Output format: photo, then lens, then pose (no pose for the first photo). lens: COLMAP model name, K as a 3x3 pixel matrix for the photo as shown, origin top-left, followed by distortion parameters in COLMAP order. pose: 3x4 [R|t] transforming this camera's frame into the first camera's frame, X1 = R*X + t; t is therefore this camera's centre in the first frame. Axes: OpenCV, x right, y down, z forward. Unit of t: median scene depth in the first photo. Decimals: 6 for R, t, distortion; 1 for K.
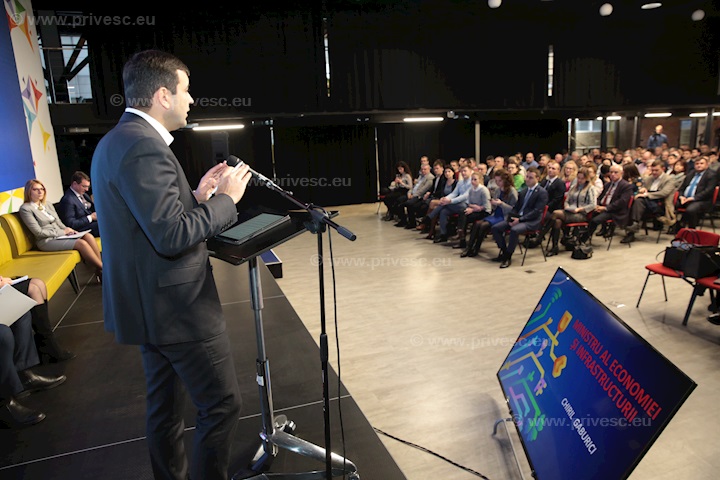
lens RADIAL K [[485.1, 0, 360.0], [0, 485.1, 240.0], [0, 0, 1]] dist [-0.113491, 0.085562]
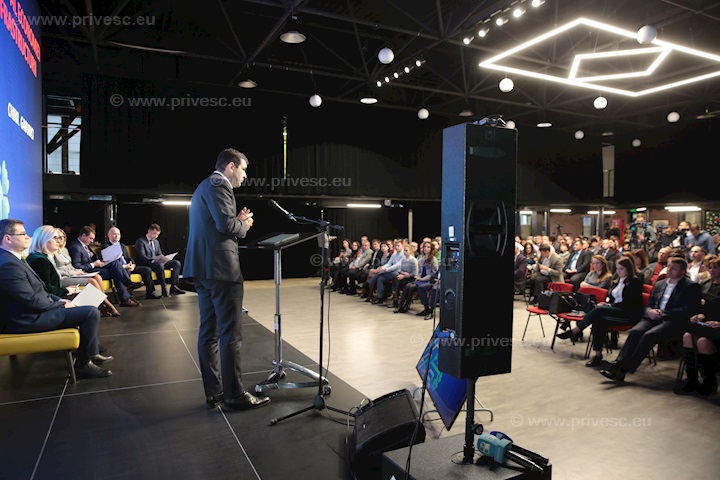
lens RADIAL K [[485.1, 0, 360.0], [0, 485.1, 240.0], [0, 0, 1]] dist [-0.113491, 0.085562]
pose [[0.991339, 0.039605, 0.125214, -0.038533], [-0.016058, 0.982844, -0.183737, 0.083844], [-0.130343, 0.180135, 0.974968, -0.227068]]
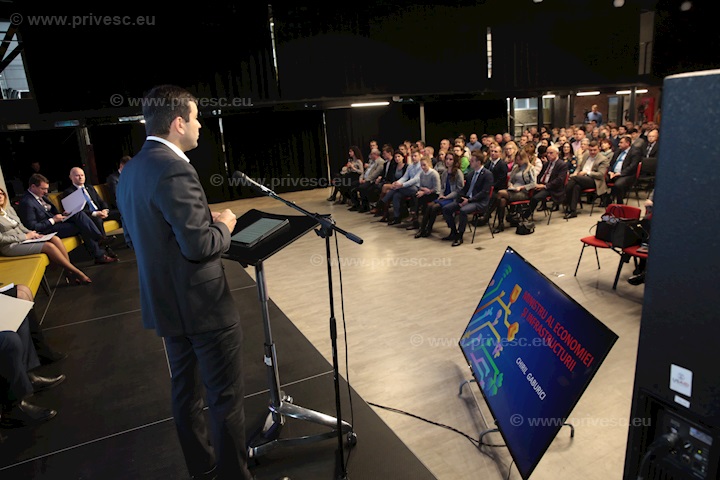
lens RADIAL K [[485.1, 0, 360.0], [0, 485.1, 240.0], [0, 0, 1]] dist [-0.113491, 0.085562]
pose [[0.992862, -0.053794, 0.106447, -0.026400], [0.049600, 0.997900, 0.041664, -0.010953], [-0.108465, -0.036087, 0.993445, -0.048986]]
